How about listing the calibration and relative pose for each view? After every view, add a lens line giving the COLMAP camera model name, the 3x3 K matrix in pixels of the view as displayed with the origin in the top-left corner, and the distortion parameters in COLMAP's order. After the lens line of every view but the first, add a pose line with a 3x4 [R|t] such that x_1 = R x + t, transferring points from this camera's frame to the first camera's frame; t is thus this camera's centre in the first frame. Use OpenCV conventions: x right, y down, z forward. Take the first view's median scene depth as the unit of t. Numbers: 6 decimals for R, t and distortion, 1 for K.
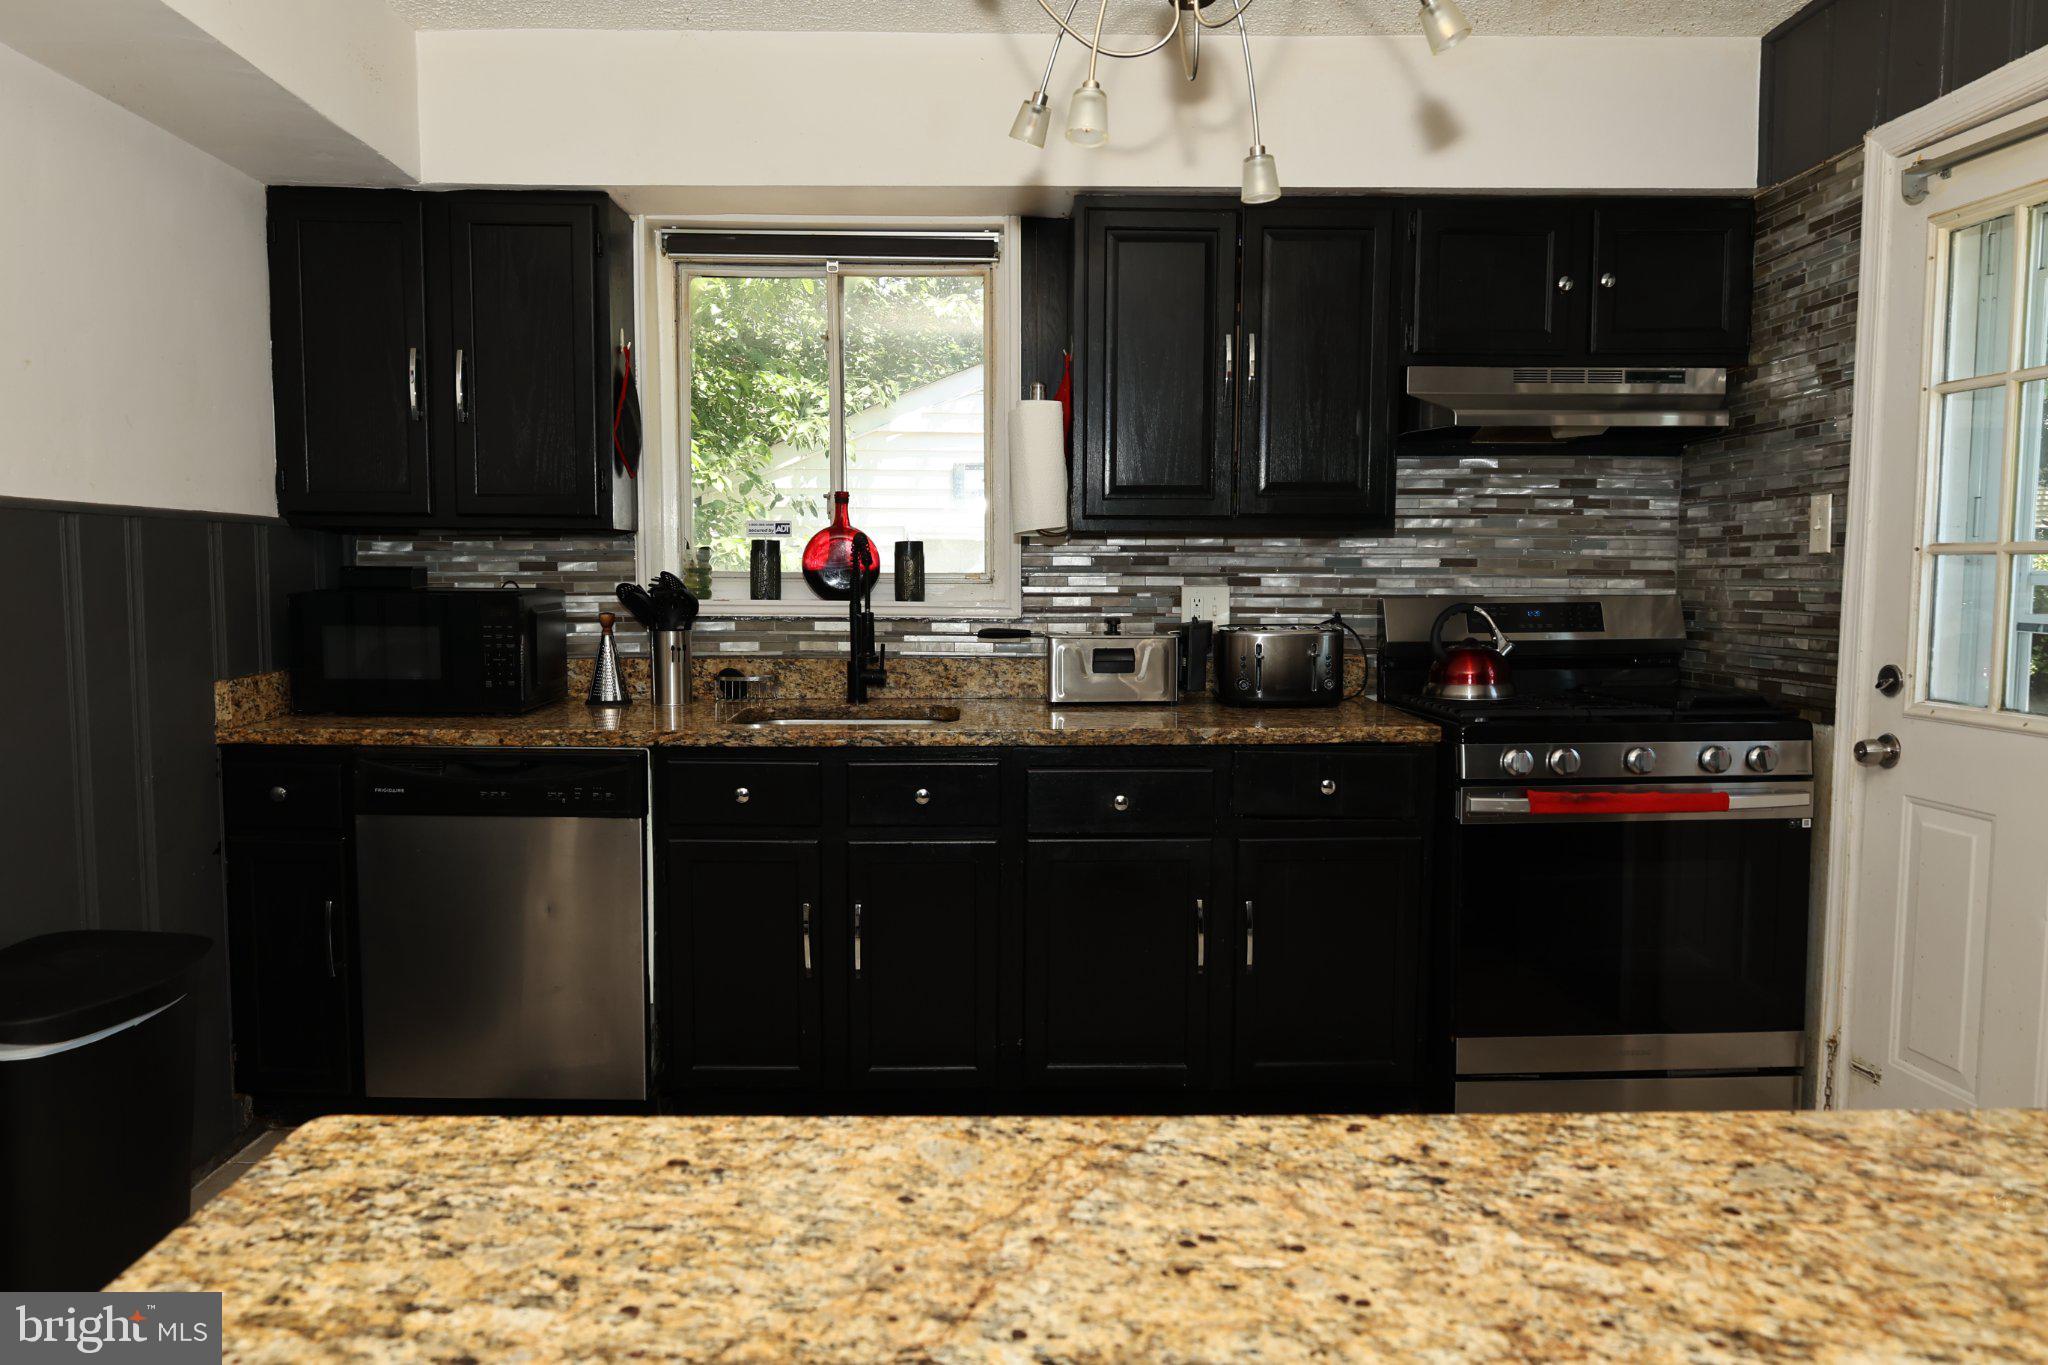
lens RADIAL K [[1404.1, 0, 1013.0], [0, 1404.1, 670.0], [0, 0, 1]] dist [-0.009620, 0.002821]
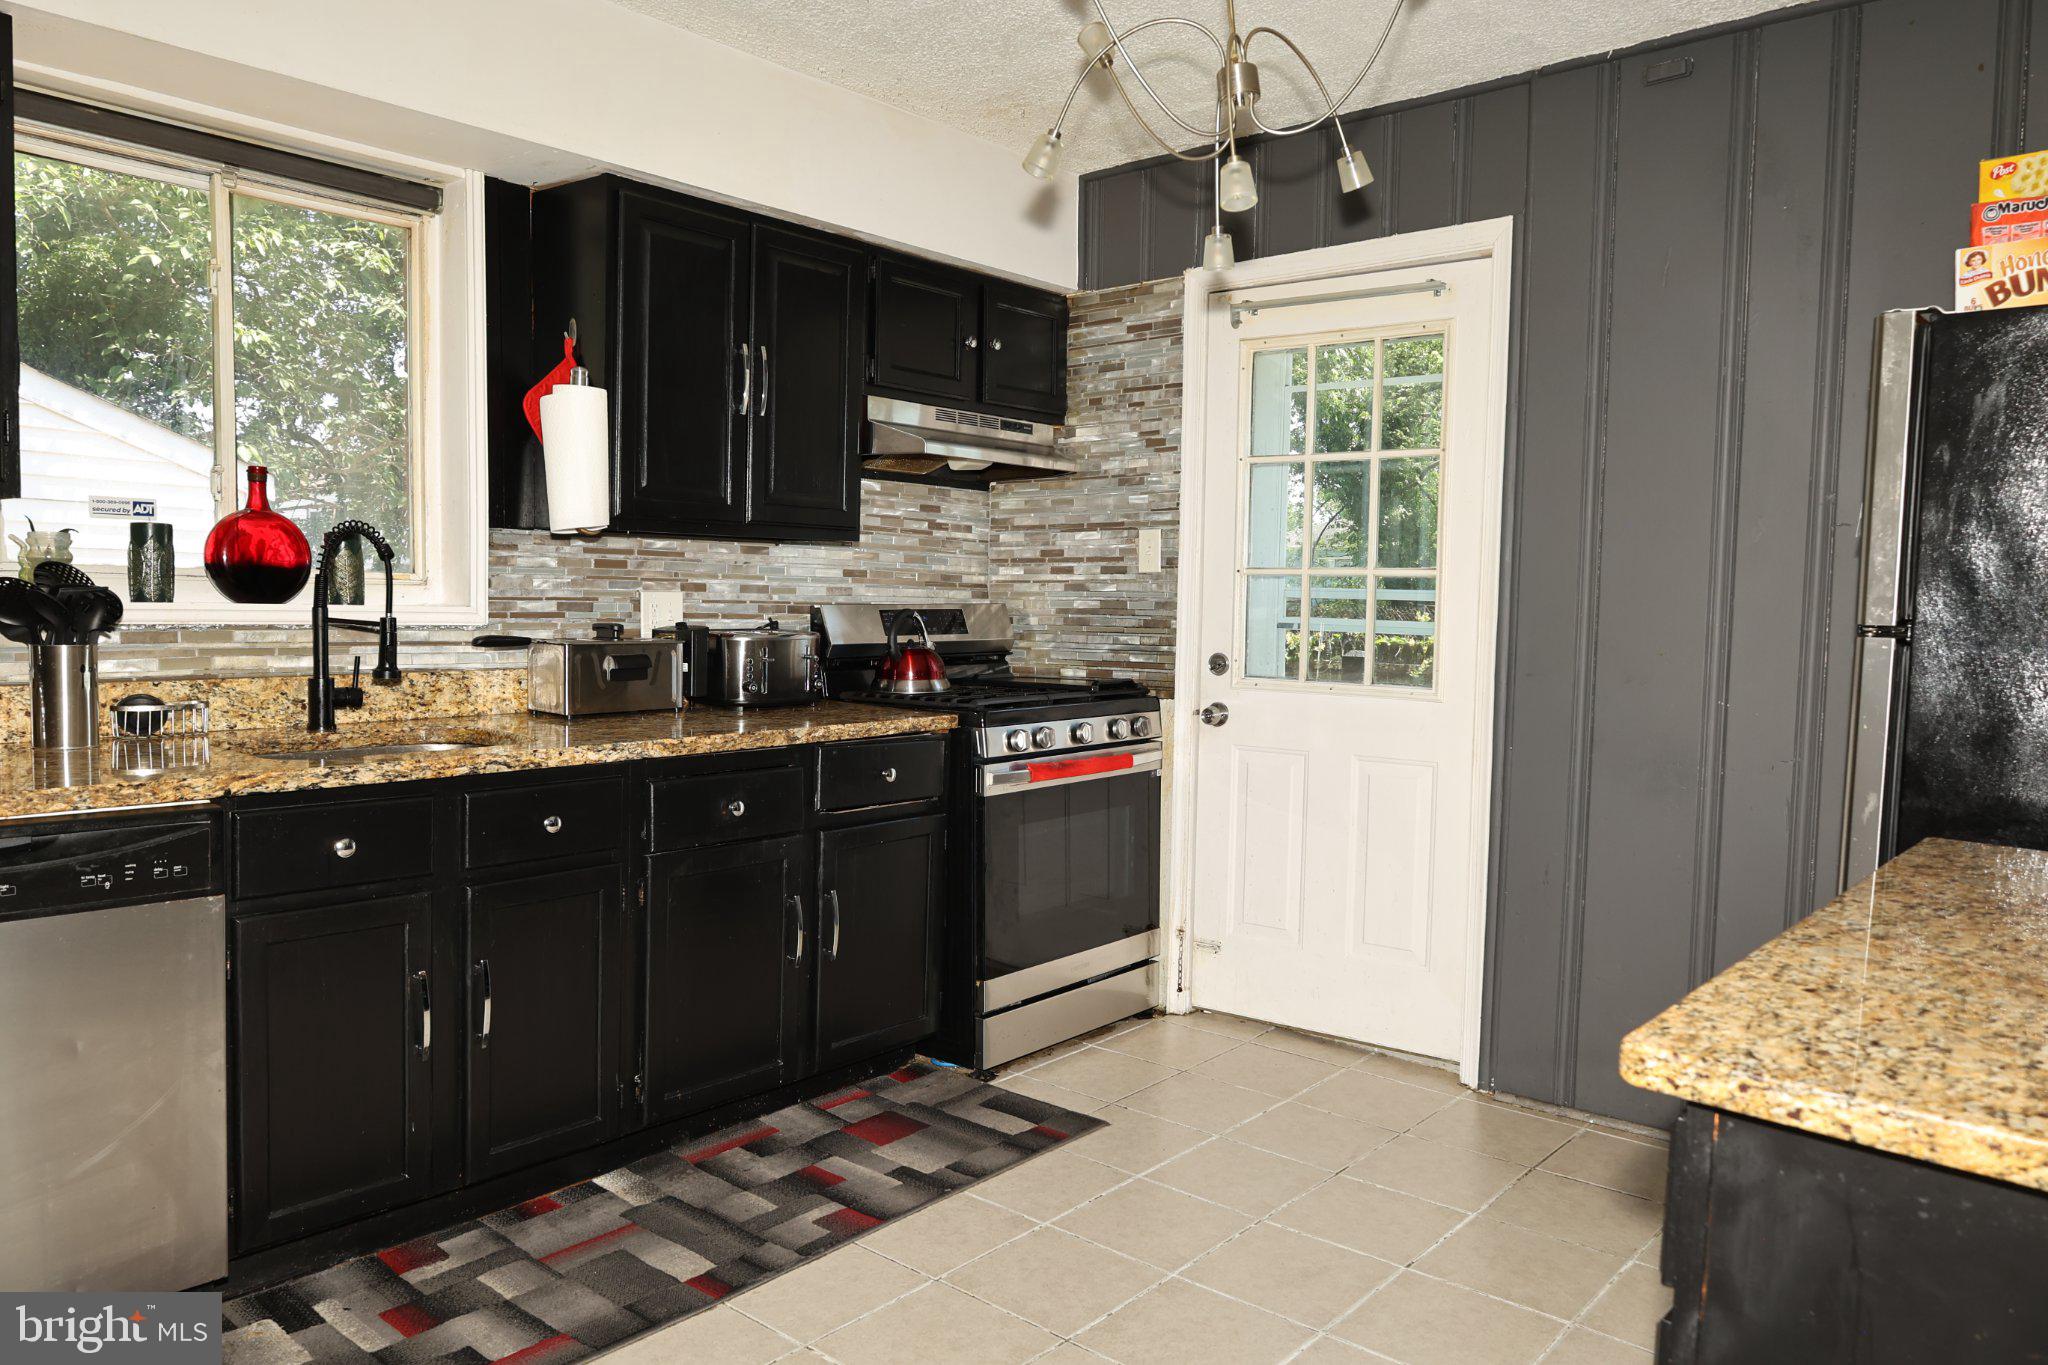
lens RADIAL K [[1404.1, 0, 1020.6], [0, 1404.1, 684.5], [0, 0, 1]] dist [-0.009620, 0.002821]
pose [[0.665538, -0.035383, 0.745525, -0.488409], [0.037097, 0.999209, 0.014305, 0.000545], [-0.745441, 0.018136, 0.666325, 0.180962]]
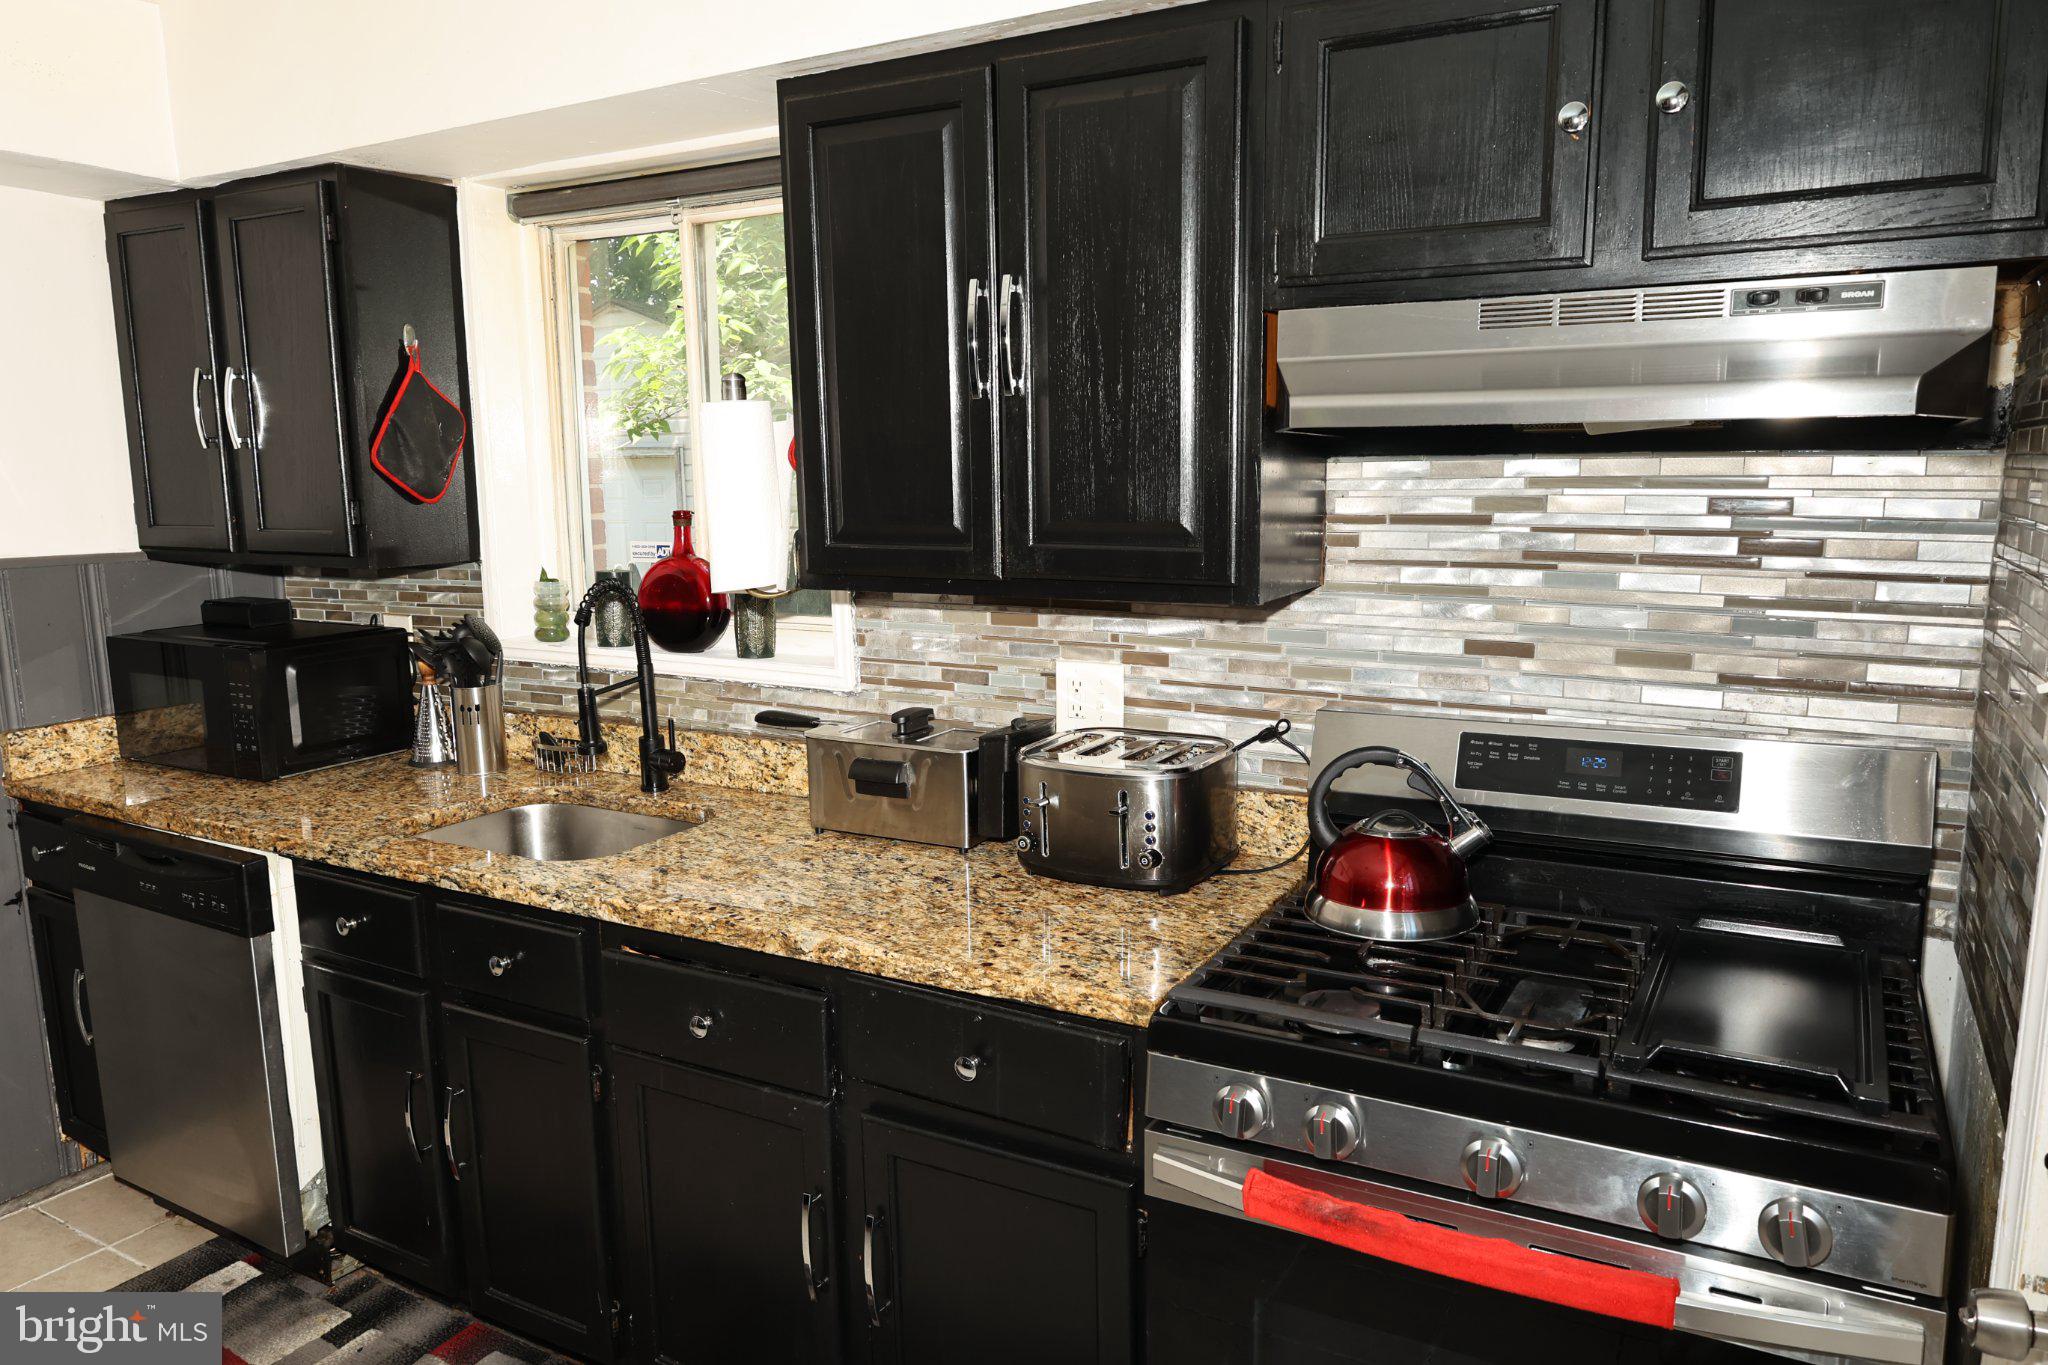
lens RADIAL K [[1404.1, 0, 1024.3], [0, 1404.1, 691.0], [0, 0, 1]] dist [-0.009620, 0.002821]
pose [[0.862154, 0.072685, -0.501405, 0.494280], [-0.028557, 0.995054, 0.095142, -0.121779], [0.505840, -0.067709, 0.859966, 0.487020]]
